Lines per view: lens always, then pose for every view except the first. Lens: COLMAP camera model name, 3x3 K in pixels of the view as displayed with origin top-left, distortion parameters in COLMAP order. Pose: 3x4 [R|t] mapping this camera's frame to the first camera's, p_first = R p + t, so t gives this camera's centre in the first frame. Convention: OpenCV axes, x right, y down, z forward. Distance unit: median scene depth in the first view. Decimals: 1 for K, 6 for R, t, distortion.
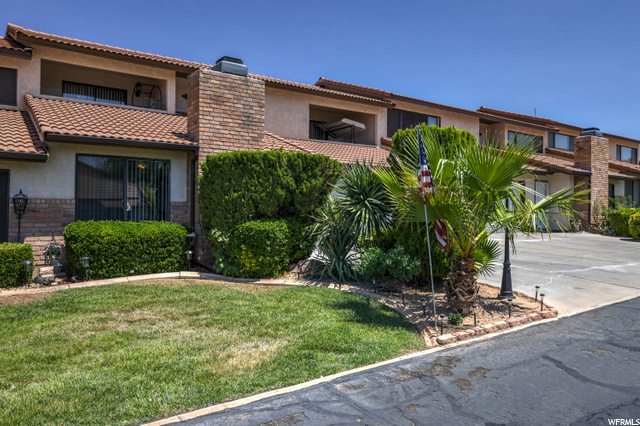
lens RADIAL K [[478.4, 0, 320.0], [0, 478.4, 213.0], [0, 0, 1]] dist [0.002682, 0.001107]
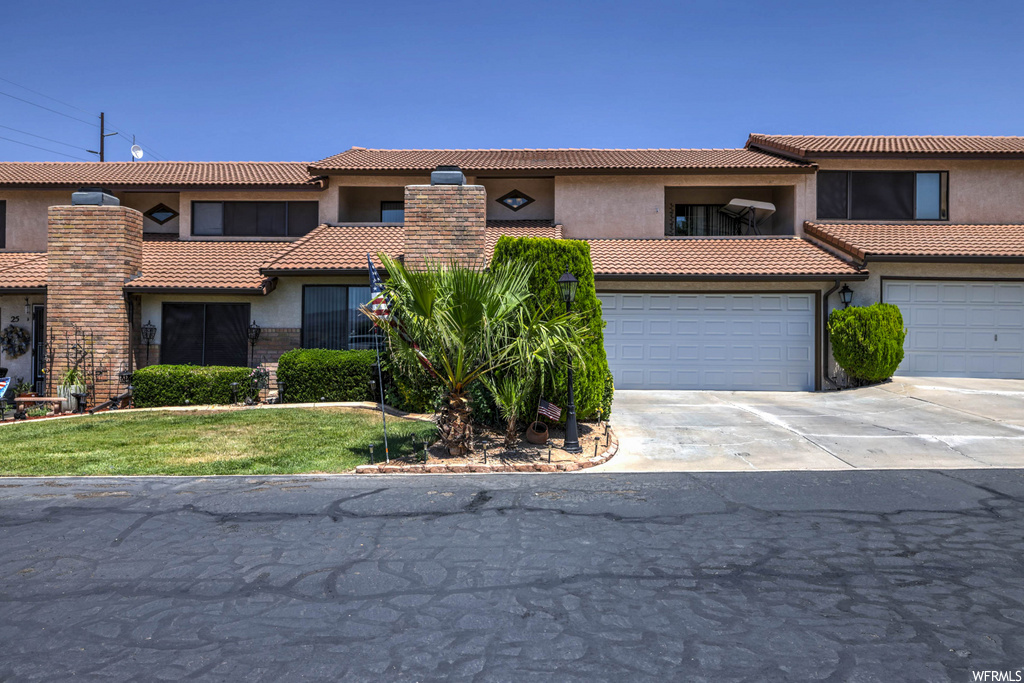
lens RADIAL K [[765.4, 0, 512.0], [0, 765.4, 341.5], [0, 0, 1]] dist [0.002682, 0.001107]
pose [[0.791143, -0.000210, -0.611631, 0.803238], [-0.001384, 0.999997, -0.002133, 0.002975], [0.611630, 0.002534, 0.791140, -0.043883]]
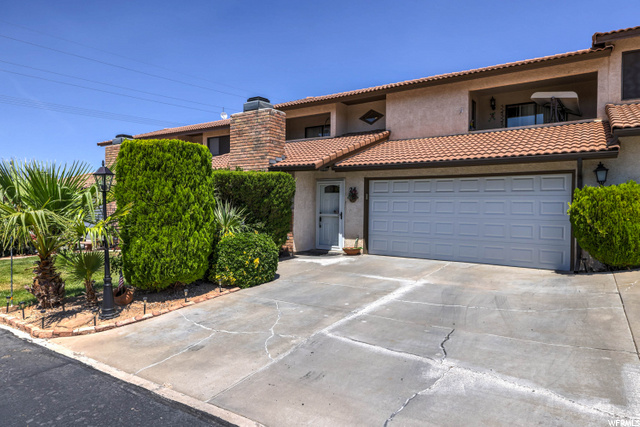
lens RADIAL K [[394.0, 0, 320.0], [0, 394.0, 213.5], [0, 0, 1]] dist [-0.001788, -0.000372]
pose [[0.341116, 0.015319, -0.939896, 0.920073], [-0.005481, 0.999883, 0.014307, -0.026316], [0.940005, 0.000271, 0.341160, 0.831694]]
